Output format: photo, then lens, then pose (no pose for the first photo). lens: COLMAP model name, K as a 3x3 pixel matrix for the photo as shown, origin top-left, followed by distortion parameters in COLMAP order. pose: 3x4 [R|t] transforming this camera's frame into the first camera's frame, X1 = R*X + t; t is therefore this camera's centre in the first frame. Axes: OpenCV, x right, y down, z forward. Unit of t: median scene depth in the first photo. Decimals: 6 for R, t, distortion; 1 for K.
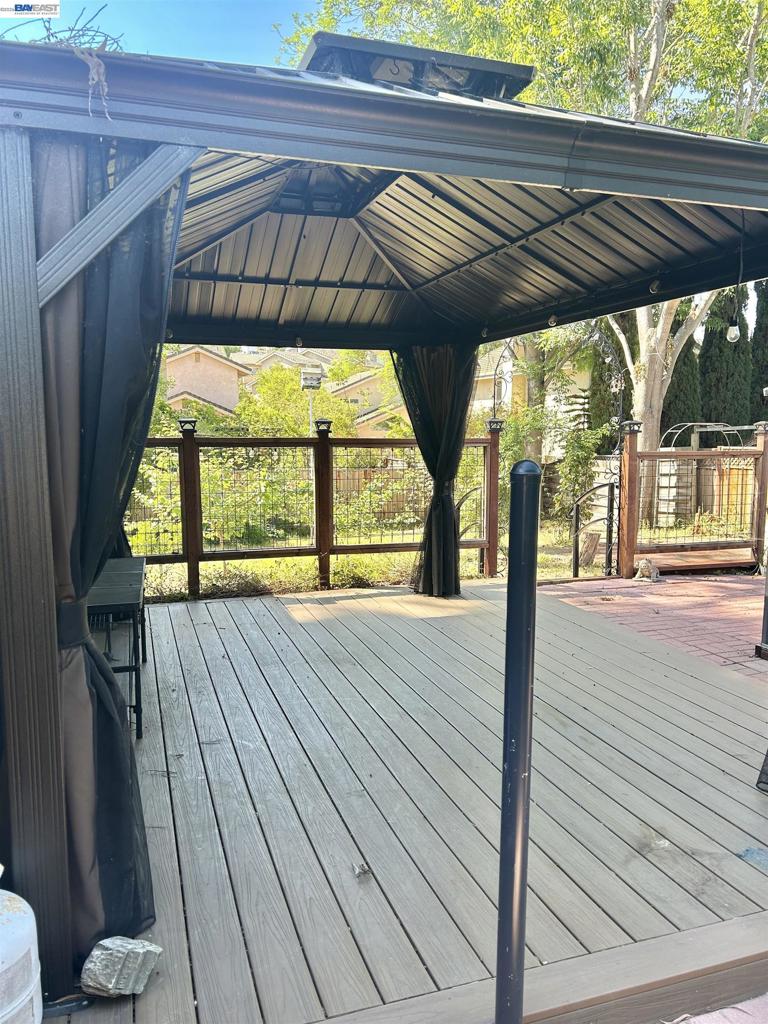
lens RADIAL K [[776.1, 0, 386.4], [0, 776.1, 515.4], [0, 0, 1]] dist [0.049879, -0.045982]
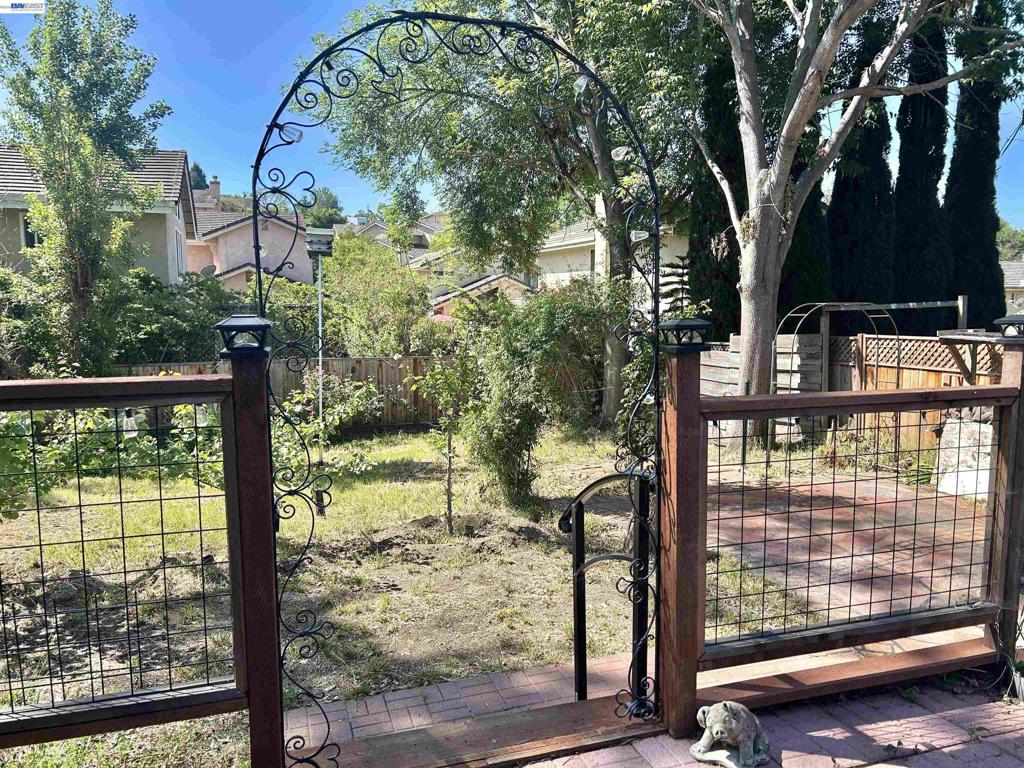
lens RADIAL K [[776.1, 0, 518.7], [0, 776.1, 381.8], [0, 0, 1]] dist [0.049879, -0.045982]
pose [[0.999929, -0.004862, 0.010863, 0.101854], [0.004940, 0.999962, -0.007190, -0.039184], [-0.010827, 0.007243, 0.999915, 0.277599]]
